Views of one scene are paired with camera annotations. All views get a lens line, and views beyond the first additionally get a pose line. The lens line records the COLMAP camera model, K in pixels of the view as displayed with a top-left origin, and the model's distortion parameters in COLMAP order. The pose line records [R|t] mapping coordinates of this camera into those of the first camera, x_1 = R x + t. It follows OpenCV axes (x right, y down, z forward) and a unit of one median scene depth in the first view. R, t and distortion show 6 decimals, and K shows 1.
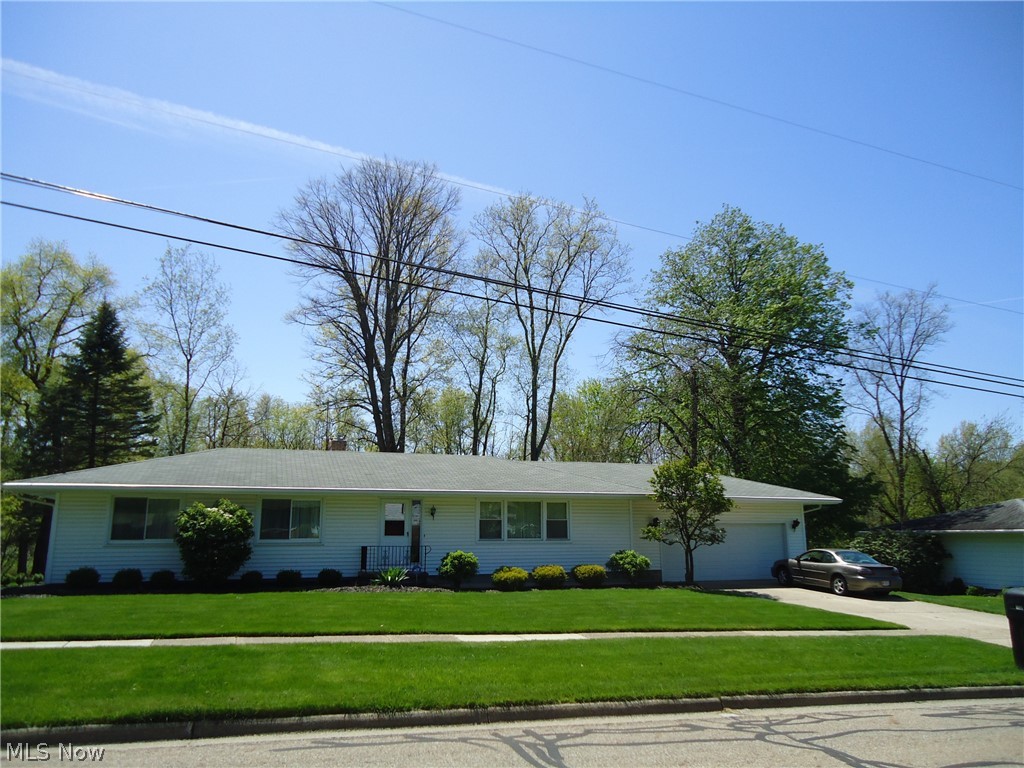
lens RADIAL K [[779.9, 0, 512.0], [0, 779.9, 384.0], [0, 0, 1]] dist [-0.002161, 0.001267]
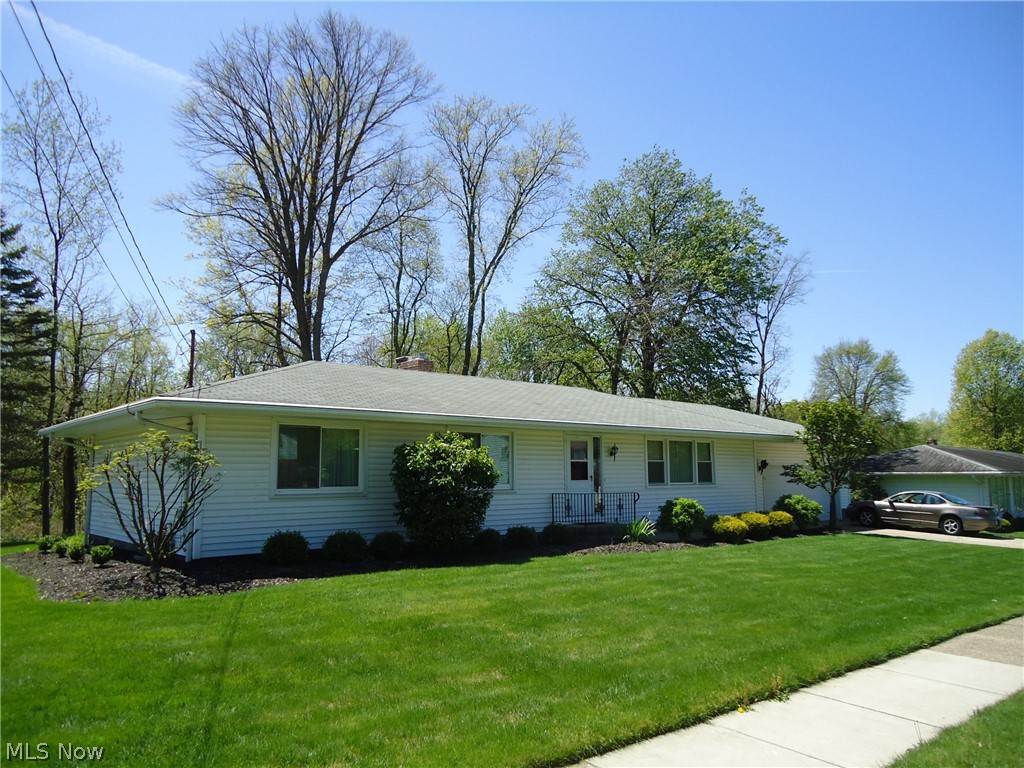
lens RADIAL K [[774.9, 0, 511.3], [0, 774.9, 371.5], [0, 0, 1]] dist [0.006879, 0.002213]
pose [[0.919017, 0.049730, 0.391068, -0.505471], [-0.071880, 0.996520, 0.042198, 0.050091], [-0.387608, -0.066891, 0.919394, 0.278063]]
